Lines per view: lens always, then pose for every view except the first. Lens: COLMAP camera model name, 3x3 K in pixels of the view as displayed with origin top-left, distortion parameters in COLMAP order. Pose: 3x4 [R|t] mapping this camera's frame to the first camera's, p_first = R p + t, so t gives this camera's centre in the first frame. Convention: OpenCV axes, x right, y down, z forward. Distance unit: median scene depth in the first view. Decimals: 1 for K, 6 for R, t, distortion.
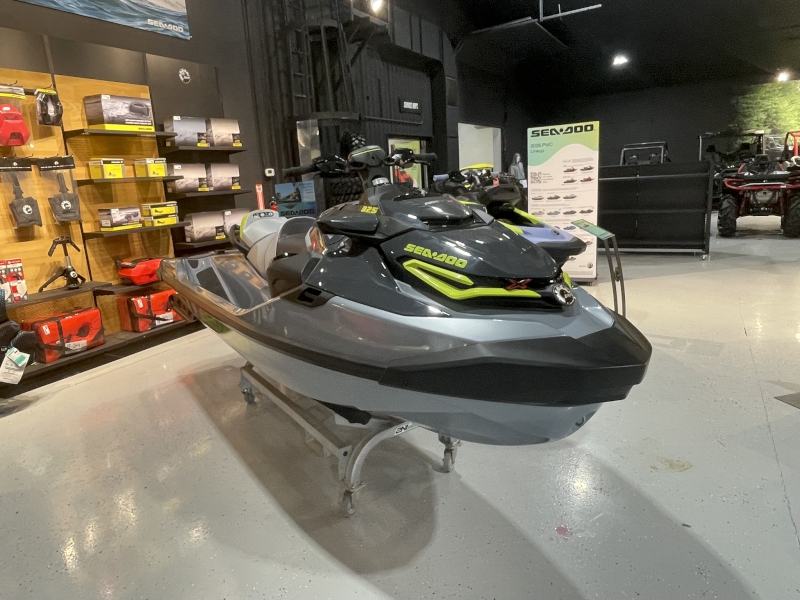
lens RADIAL K [[516.9, 0, 397.3], [0, 516.9, 291.8], [0, 0, 1]] dist [0.001047, -0.002404]
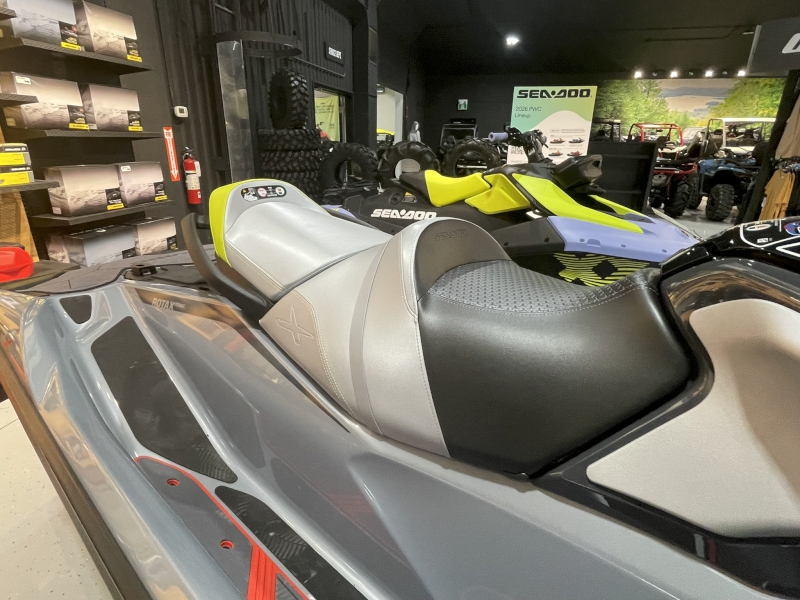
lens RADIAL K [[427.8, 0, 400.0], [0, 427.8, 300.0], [0, 0, 1]] dist [-0.001210, -0.001692]
pose [[0.960679, -0.022815, 0.276724, -0.156072], [-0.014993, 0.990902, 0.133748, -0.068747], [-0.277258, -0.132638, 0.951596, 0.391068]]
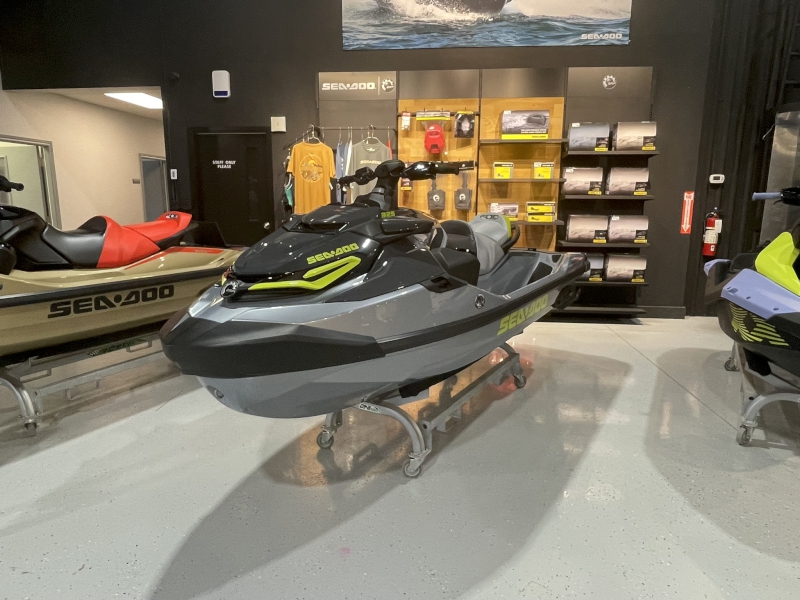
lens RADIAL K [[520.0, 0, 400.0], [0, 520.0, 300.0], [0, 0, 1]] dist [-0.001081, -0.001452]
pose [[0.427777, 0.242863, -0.870646, 0.412255], [-0.228328, 0.961023, 0.155888, -0.066177], [0.874570, 0.132108, 0.466556, 0.207707]]
